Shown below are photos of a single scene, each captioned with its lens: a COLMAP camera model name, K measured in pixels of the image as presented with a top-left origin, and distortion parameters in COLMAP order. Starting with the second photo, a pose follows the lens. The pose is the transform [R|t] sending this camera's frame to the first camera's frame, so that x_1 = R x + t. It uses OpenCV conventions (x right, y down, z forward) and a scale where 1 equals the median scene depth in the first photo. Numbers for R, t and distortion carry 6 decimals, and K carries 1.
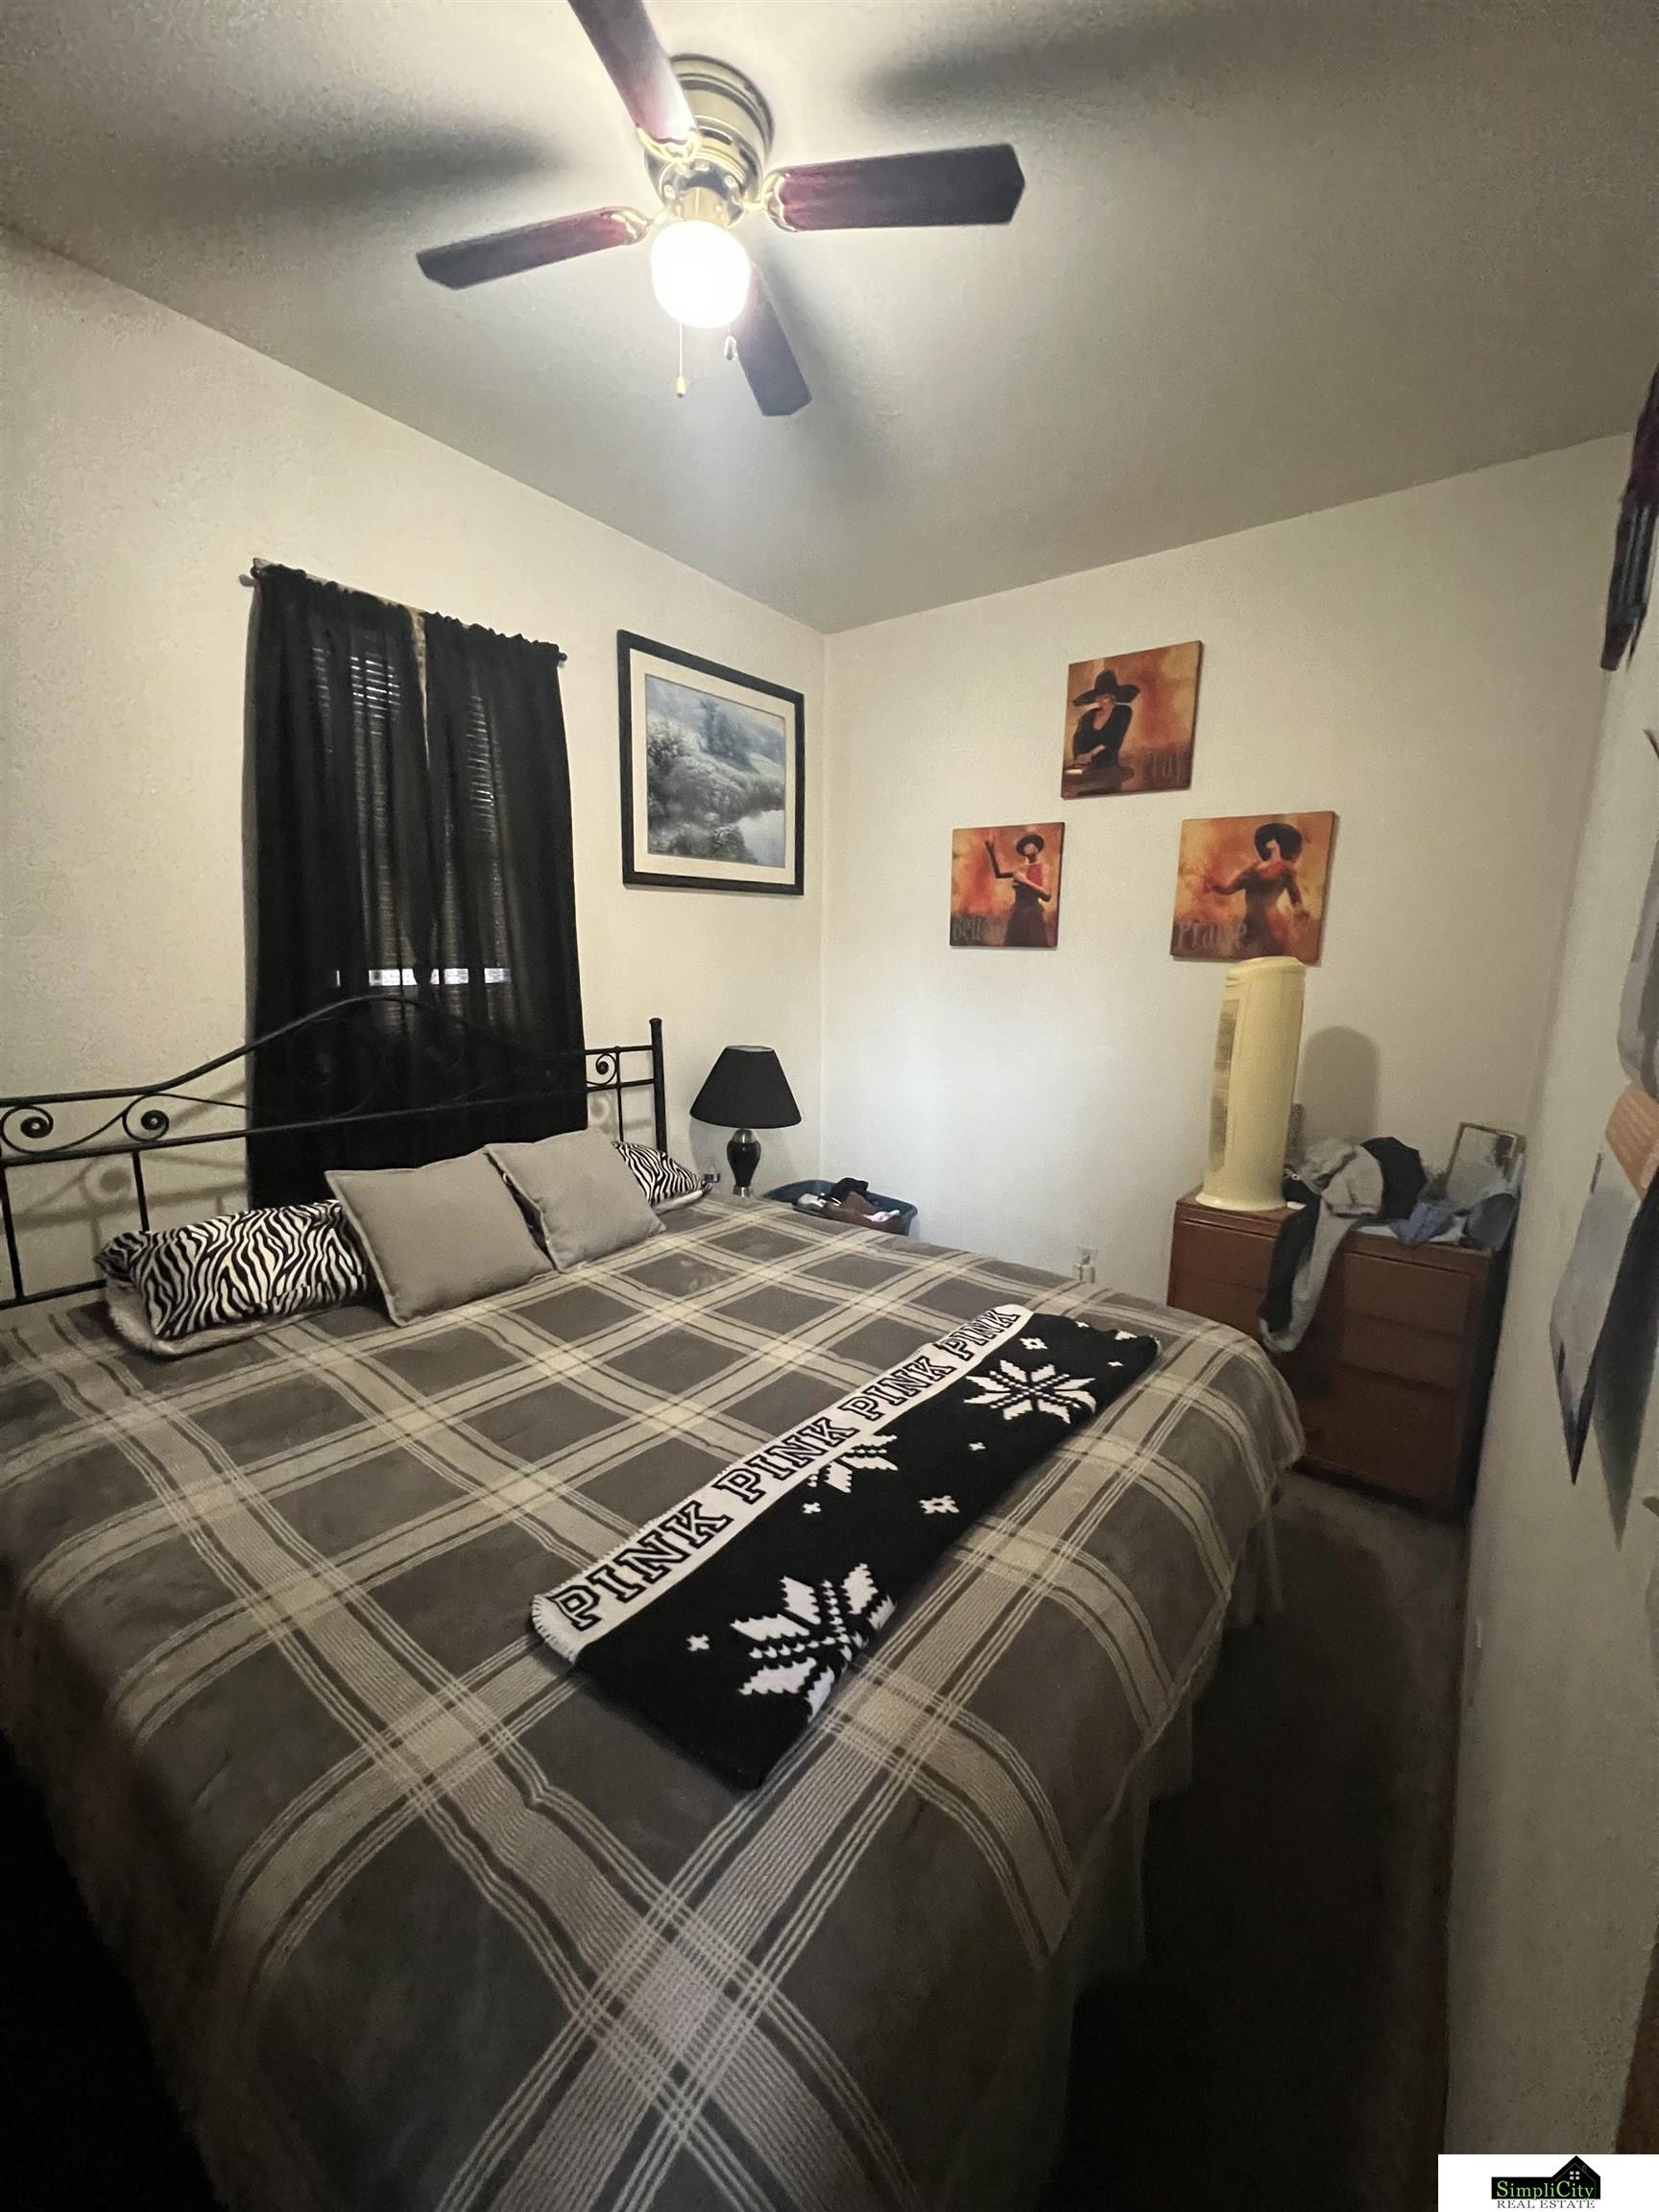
lens RADIAL K [[883.9, 0, 832.3], [0, 883.9, 1103.8], [0, 0, 1]] dist [-0.001663, 0.000385]
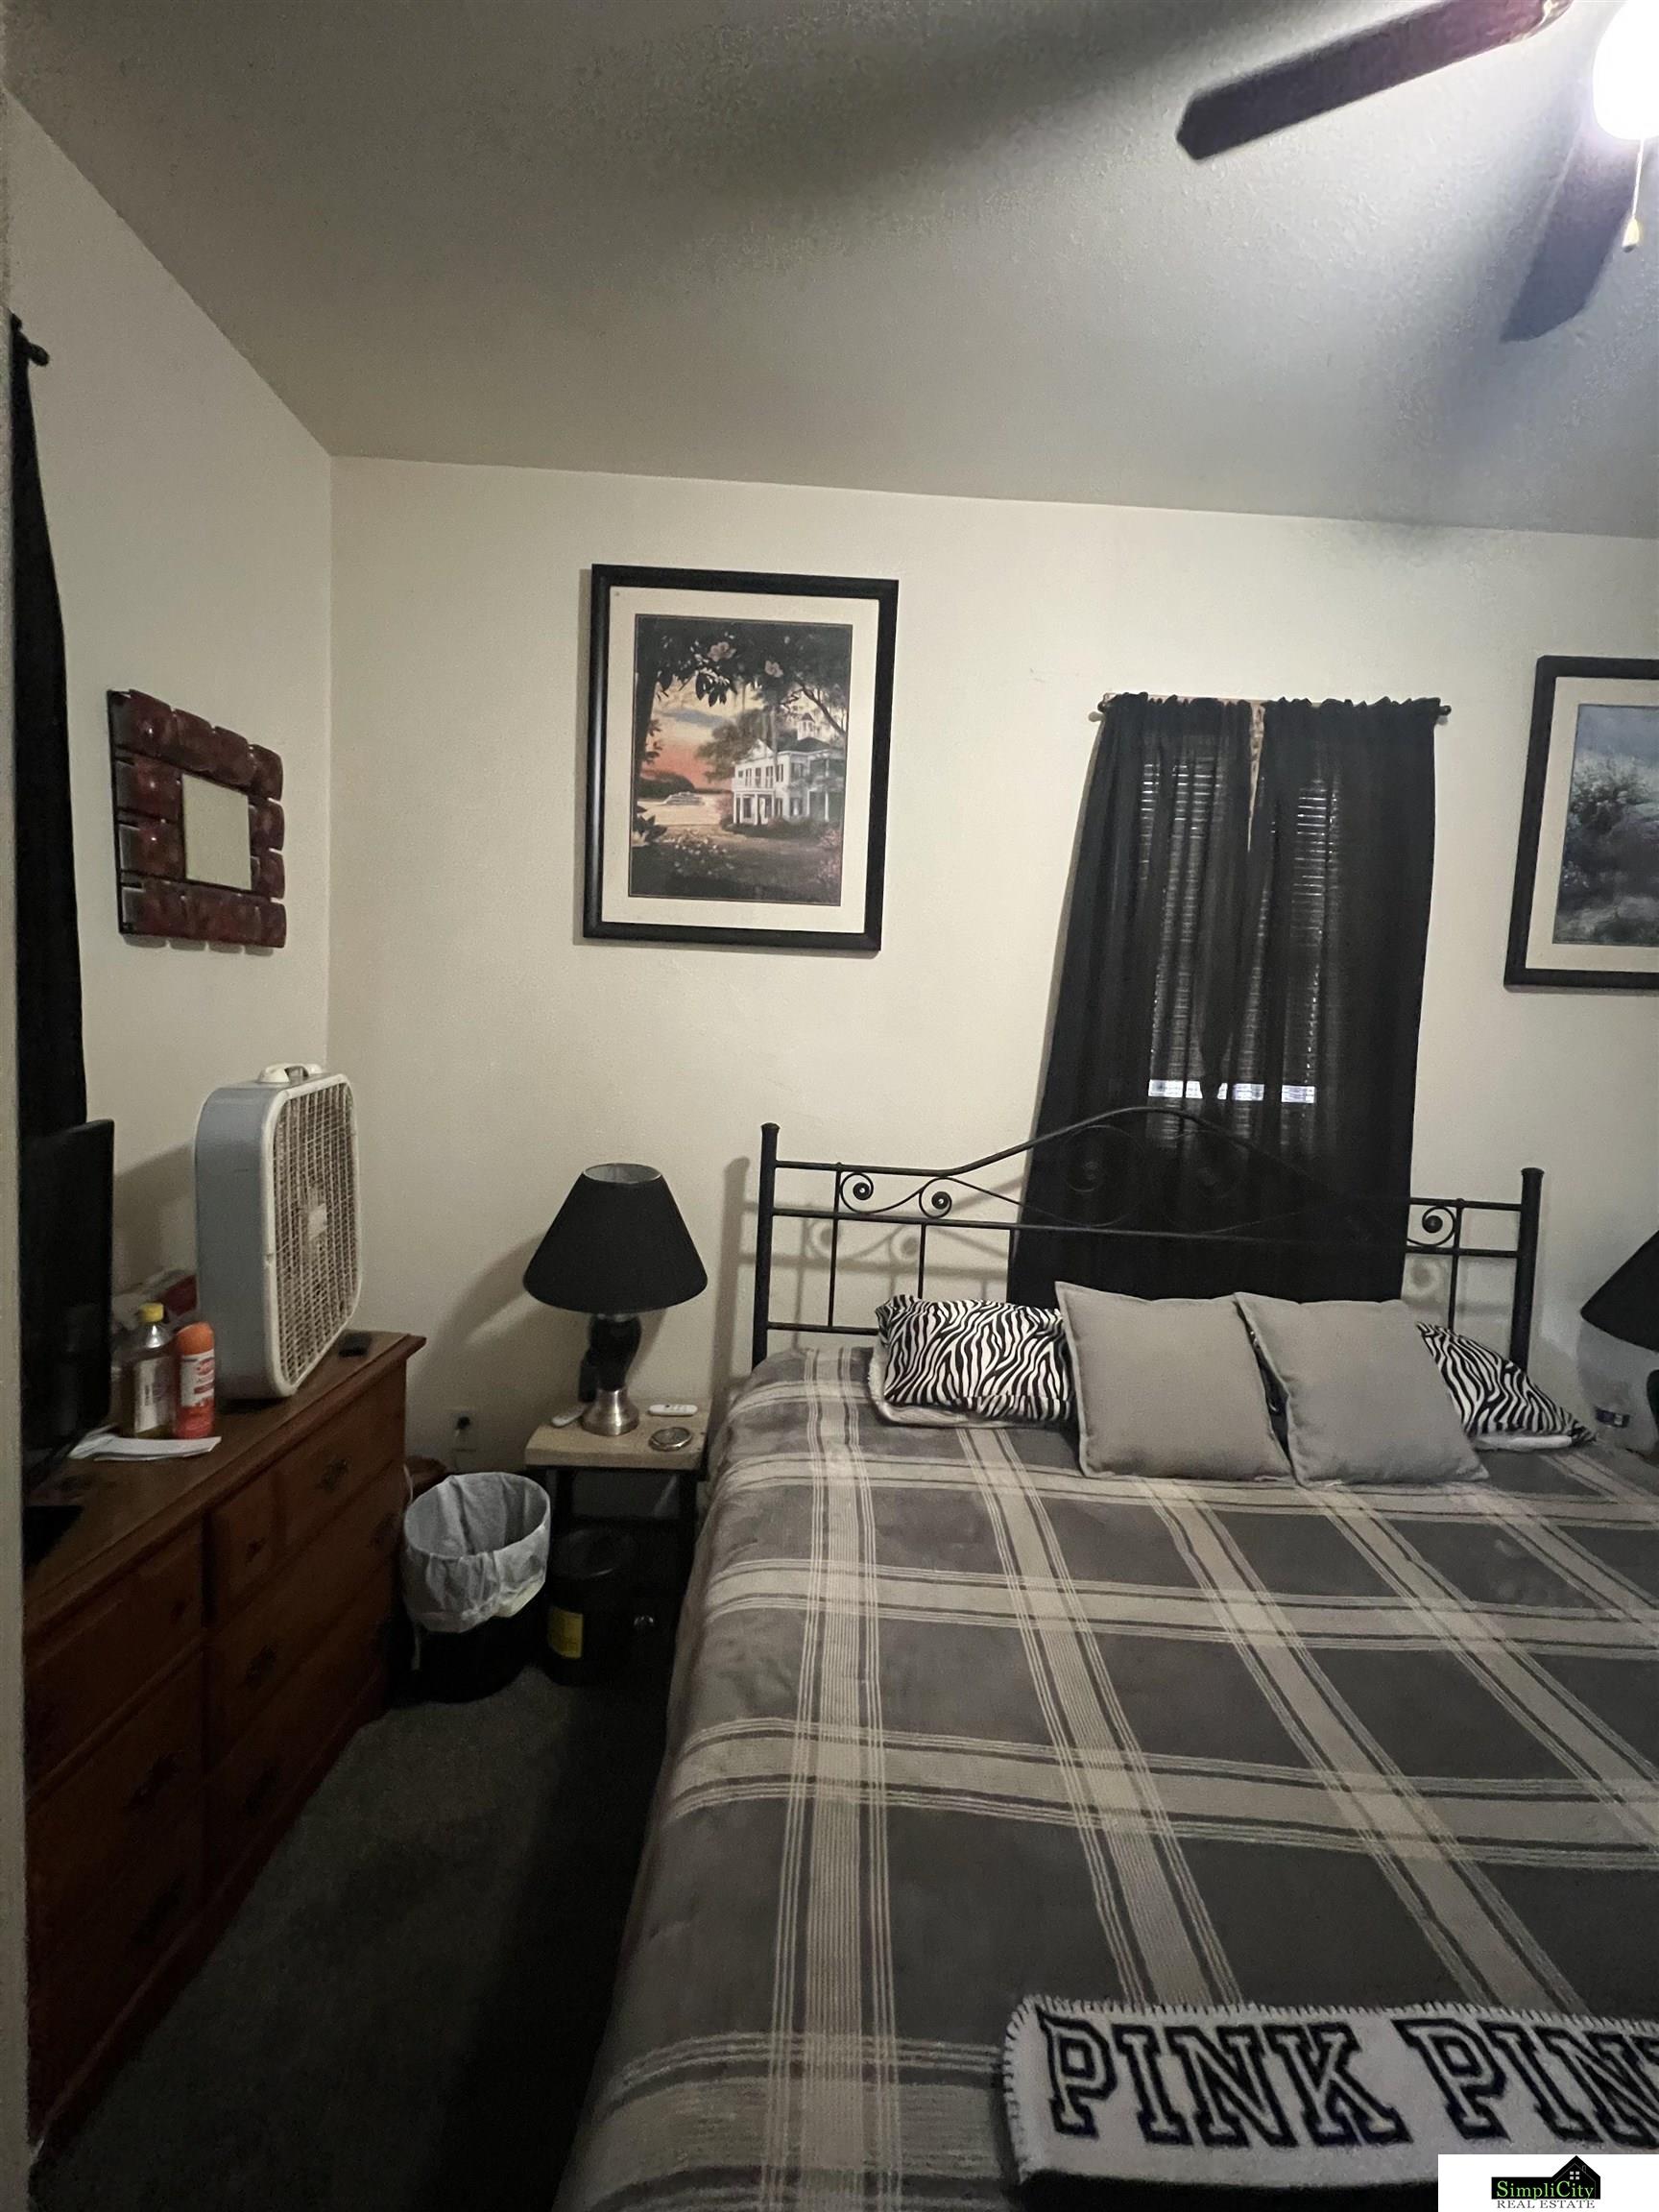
lens RADIAL K [[883.9, 0, 832.3], [0, 883.9, 1103.8], [0, 0, 1]] dist [-0.001663, 0.000385]
pose [[0.604979, 0.072603, -0.792924, 0.029002], [-0.174145, 0.983790, -0.042788, -0.029060], [0.776964, 0.163970, 0.607816, 0.181738]]
